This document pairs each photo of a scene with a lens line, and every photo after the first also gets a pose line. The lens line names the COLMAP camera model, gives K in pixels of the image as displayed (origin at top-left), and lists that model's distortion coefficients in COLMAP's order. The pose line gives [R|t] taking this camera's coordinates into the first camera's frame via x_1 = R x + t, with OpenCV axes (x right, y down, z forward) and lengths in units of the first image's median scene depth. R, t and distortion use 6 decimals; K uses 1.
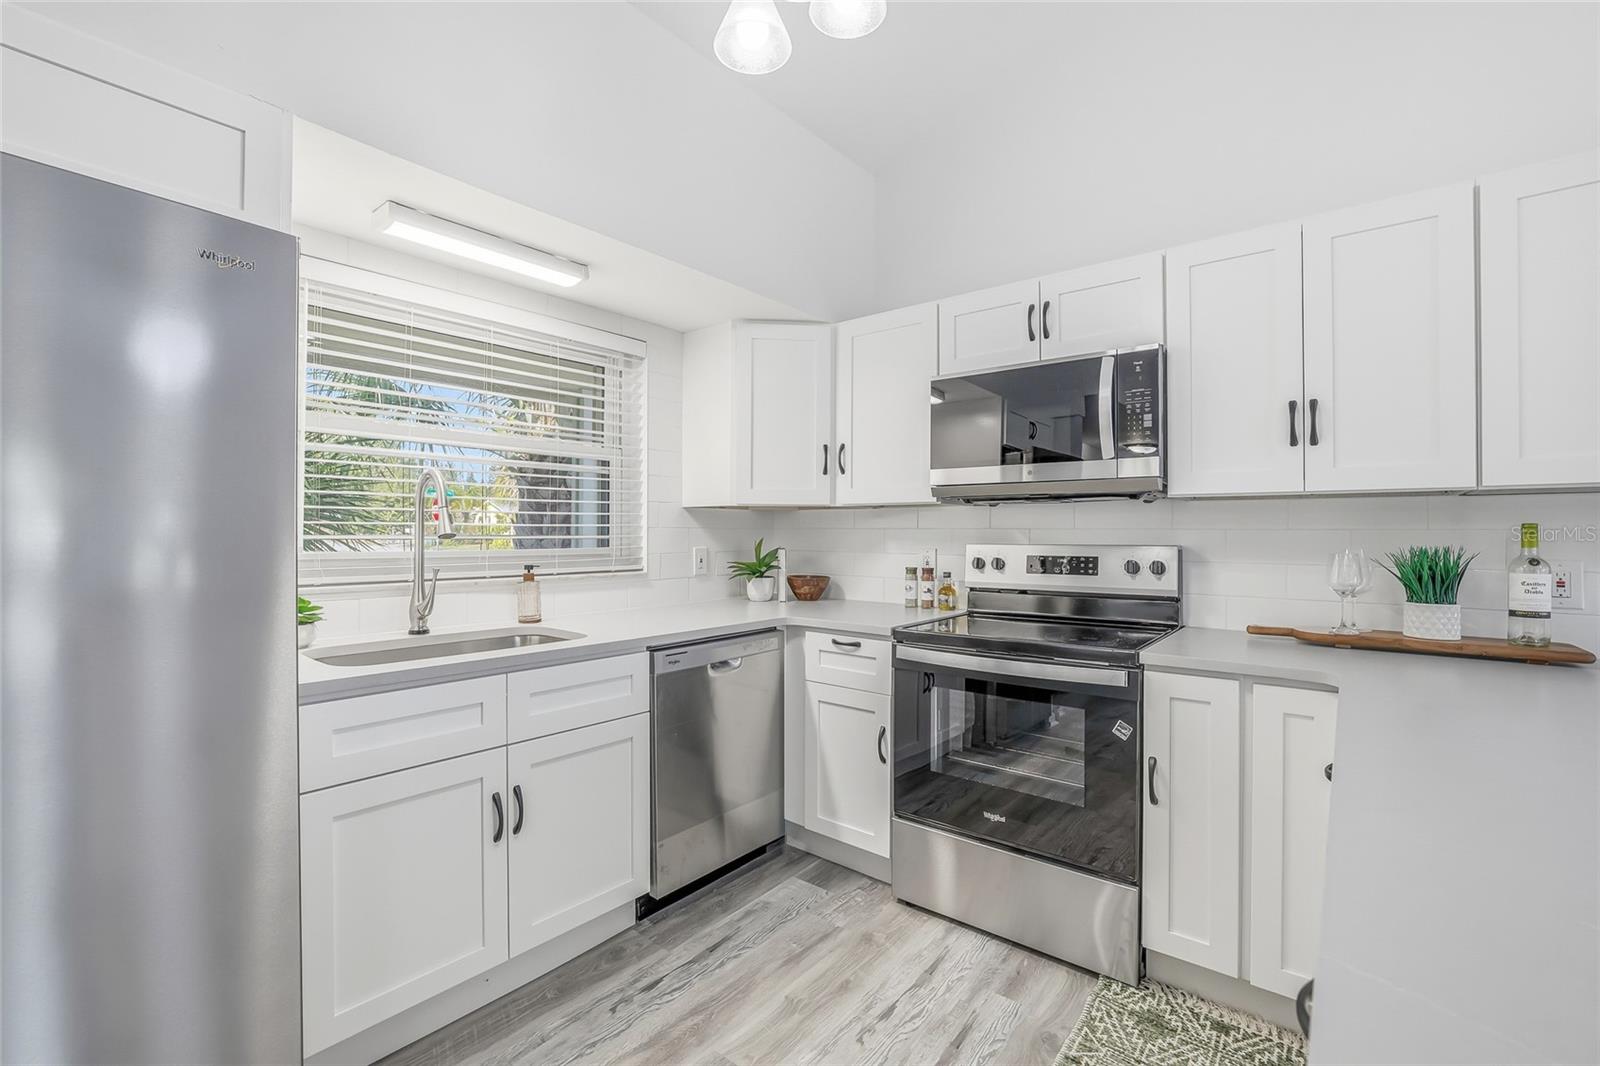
lens RADIAL K [[689.4, 0, 795.5], [0, 689.4, 526.8], [0, 0, 1]] dist [-0.042343, 0.014709]
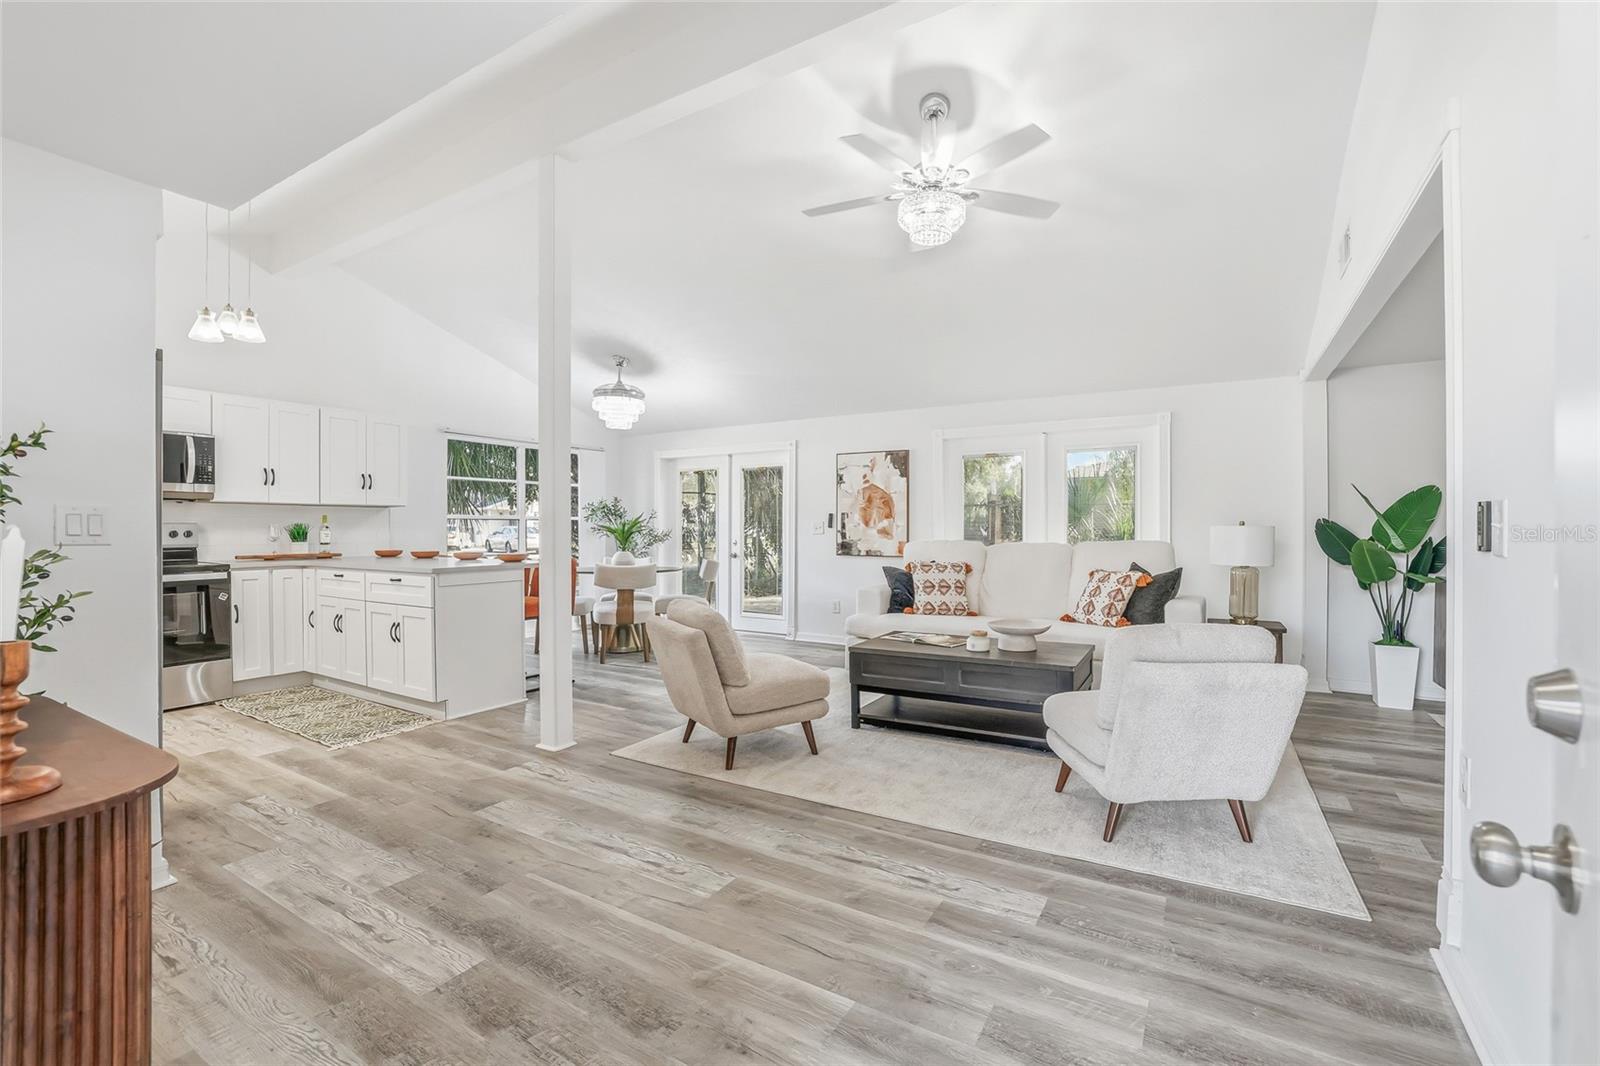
lens RADIAL K [[689.4, 0, 789.7], [0, 689.4, 531.4], [0, 0, 1]] dist [-0.042343, 0.014709]
pose [[-0.132091, -0.006803, 0.991214, -1.755933], [-0.007449, 0.999955, 0.005870, 0.025833], [-0.991210, -0.006608, -0.132136, -0.564848]]
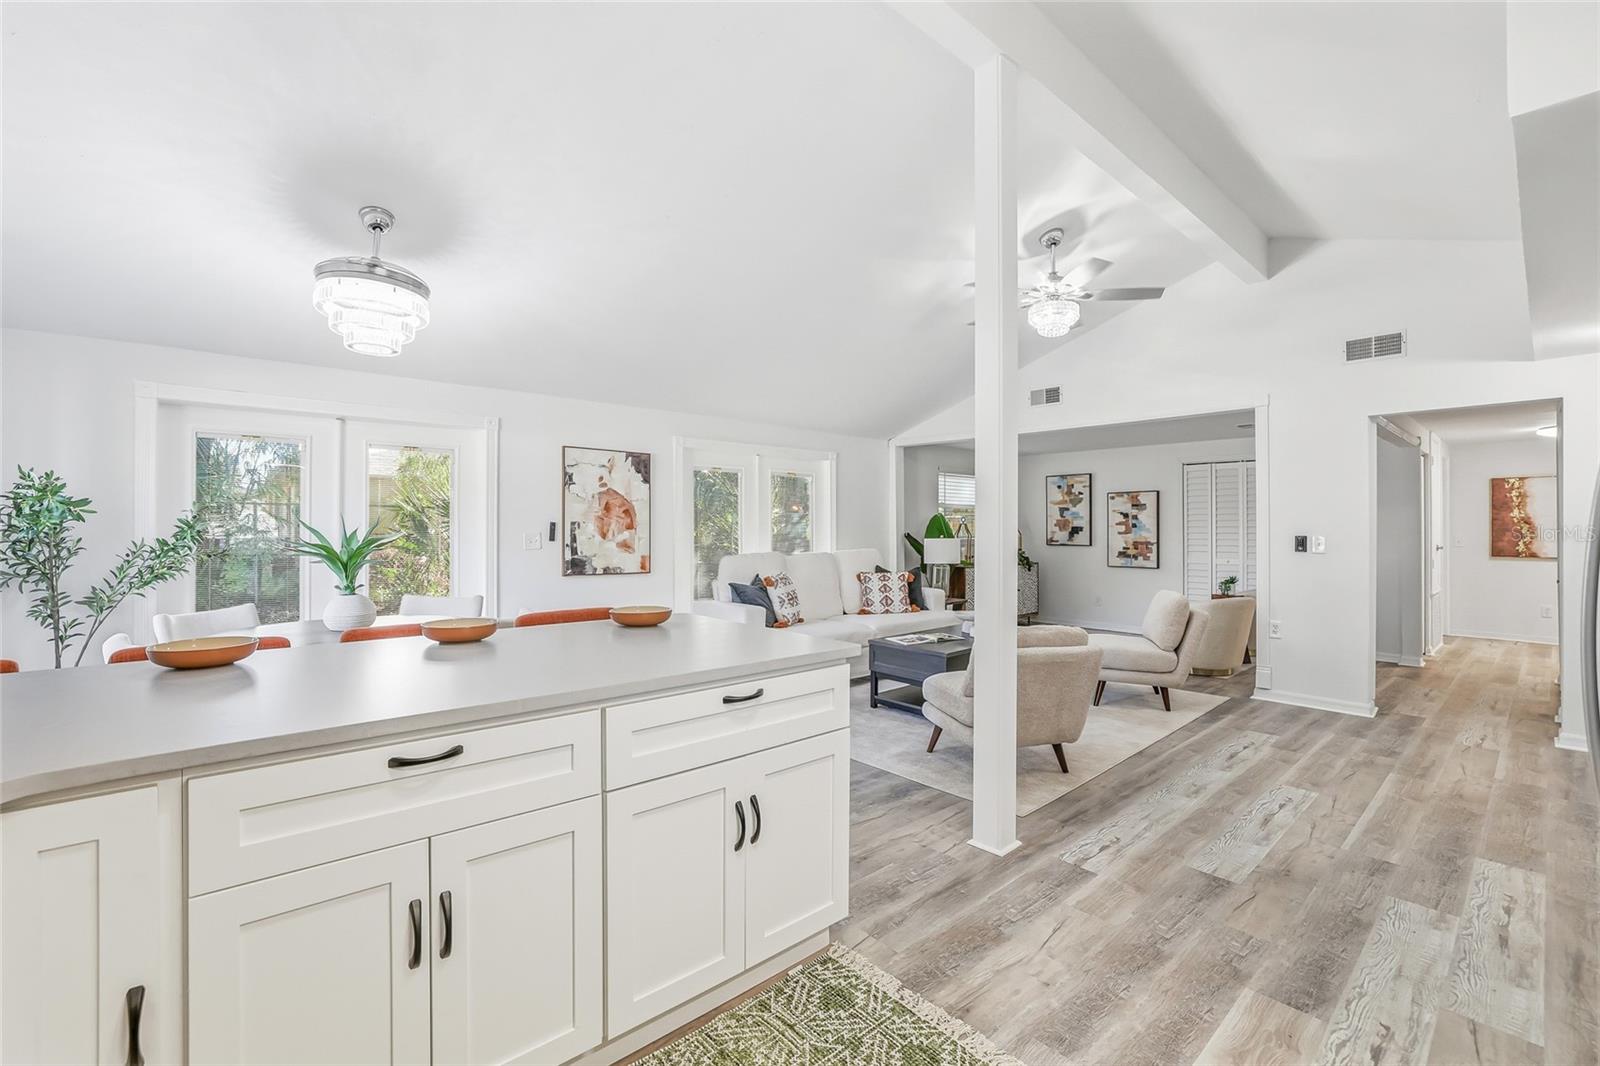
lens RADIAL K [[689.4, 0, 799.0], [0, 689.4, 522.0], [0, 0, 1]] dist [-0.042343, 0.014709]
pose [[-0.987434, -0.002949, 0.158002, 0.014092], [-0.005910, 0.999816, -0.018277, -0.000007], [-0.157919, -0.018981, -0.987270, 0.973333]]
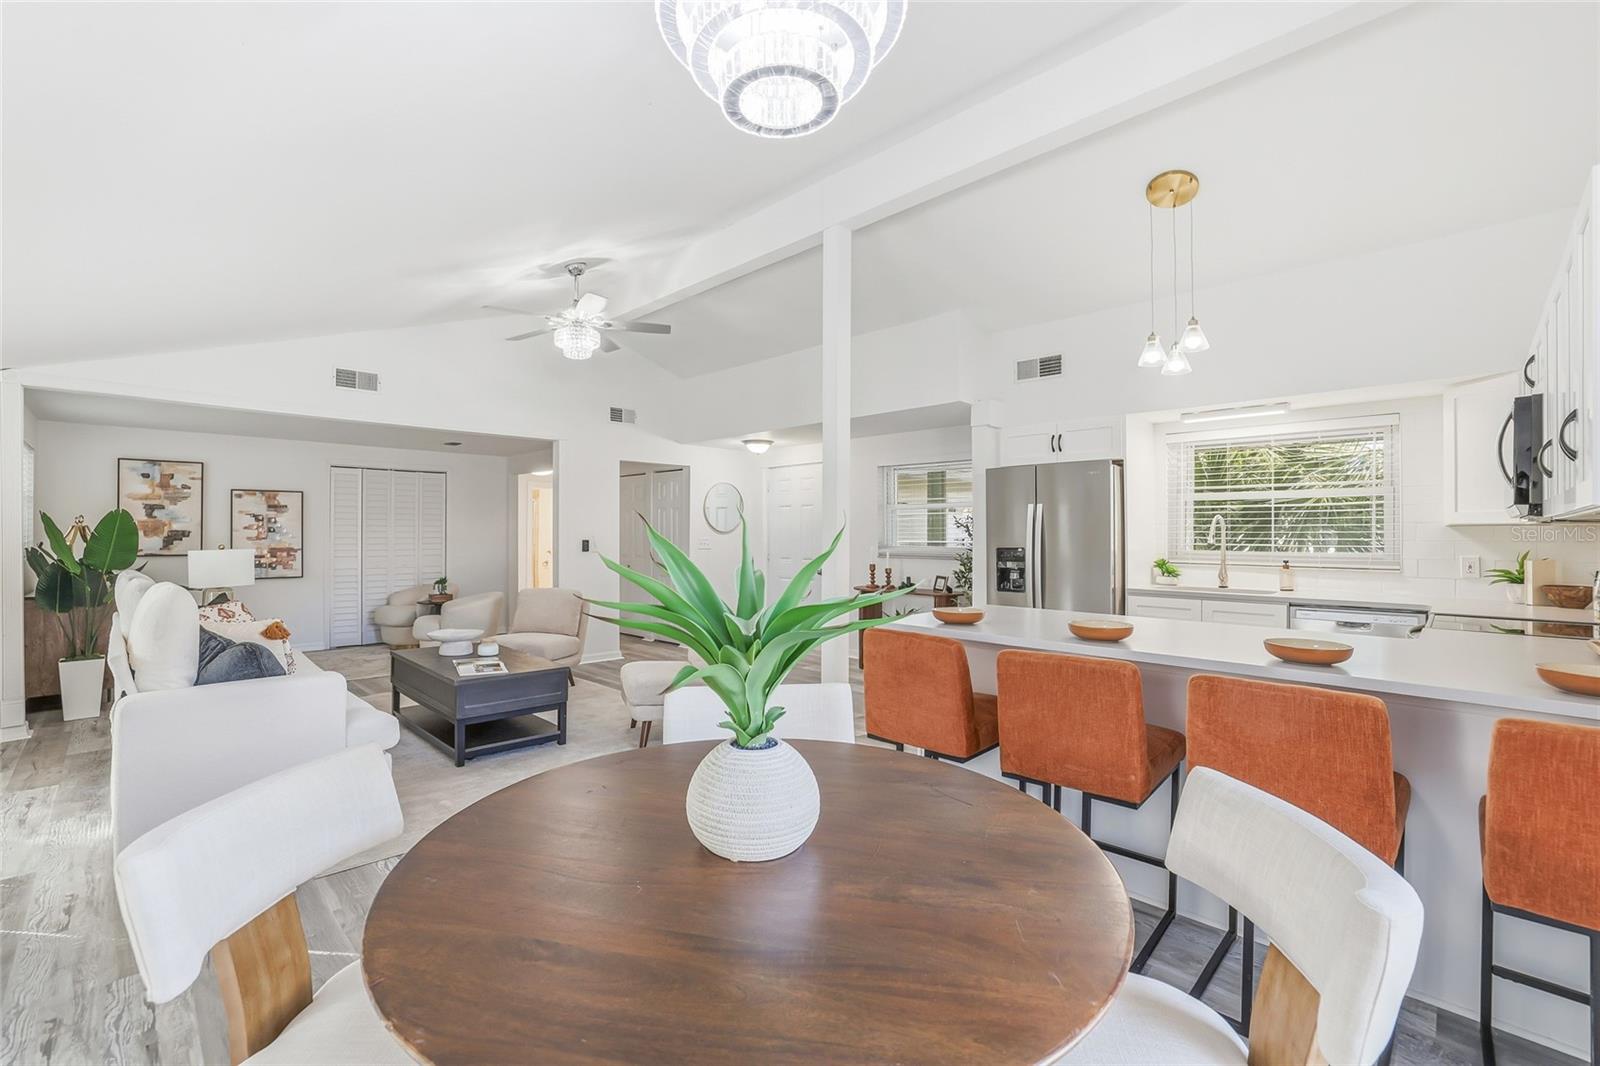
lens RADIAL K [[689.4, 0, 793.3], [0, 689.4, 529.0], [0, 0, 1]] dist [-0.042343, 0.014709]
pose [[-0.096062, -0.008231, -0.995341, 1.638616], [0.005109, 0.999949, -0.008762, -0.022163], [0.995362, -0.005927, -0.096015, -0.177078]]
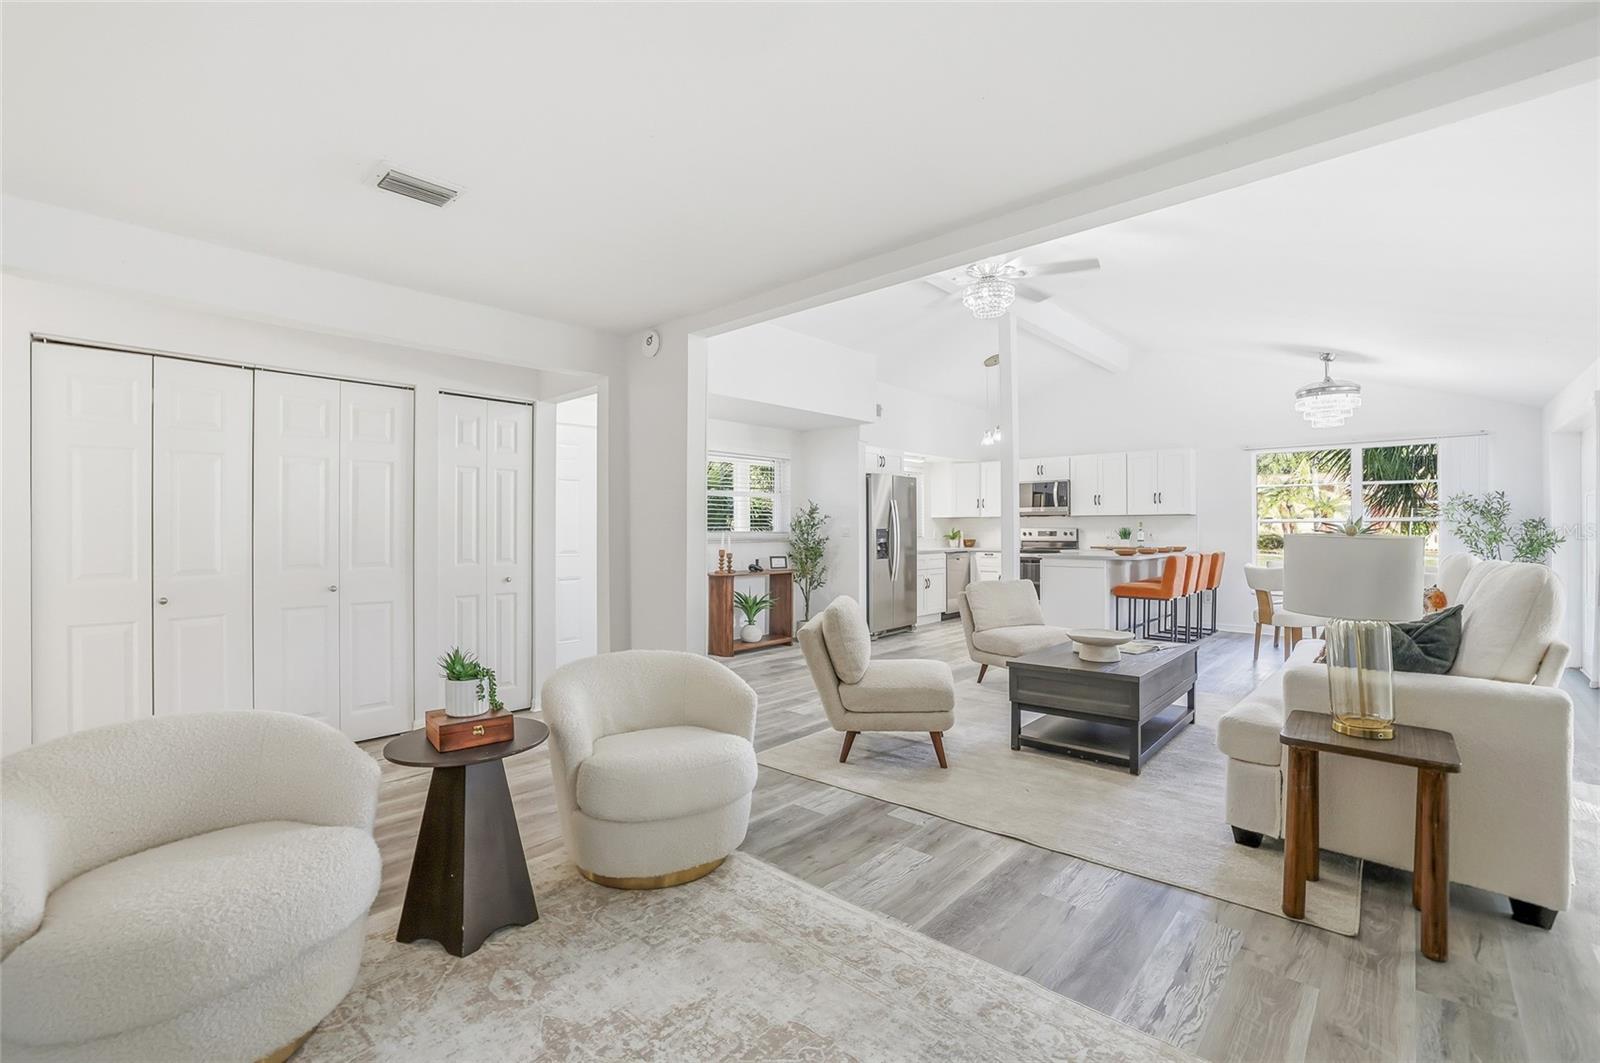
lens RADIAL K [[689.4, 0, 799.9], [0, 689.4, 523.2], [0, 0, 1]] dist [-0.042343, 0.014709]
pose [[0.998831, -0.004869, -0.048098, -0.814664], [0.004843, 0.999988, -0.000672, -0.003990], [0.048101, 0.000438, 0.998842, -2.933202]]
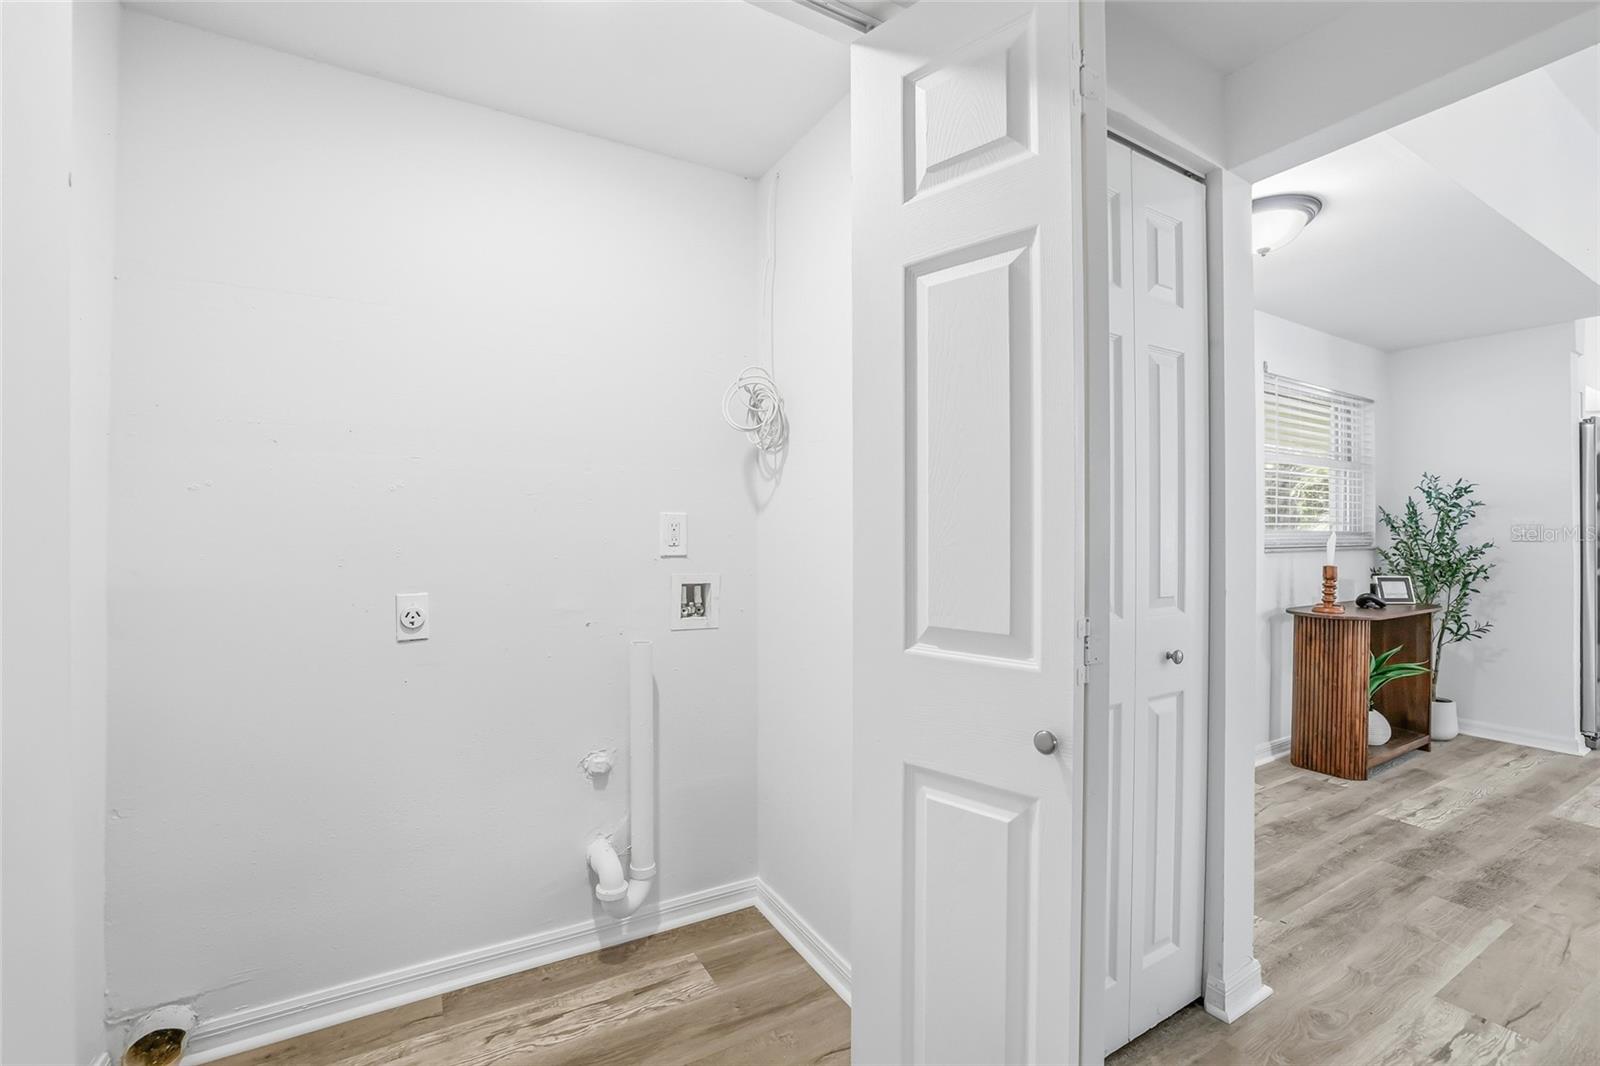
lens RADIAL K [[689.4, 0, 797.8], [0, 689.4, 527.8], [0, 0, 1]] dist [-0.042343, 0.014709]
pose [[0.937608, -0.004152, -0.347669, -1.822399], [0.004116, 0.999991, -0.000842, 0.018517], [0.347669, -0.000642, 0.937617, -1.846714]]
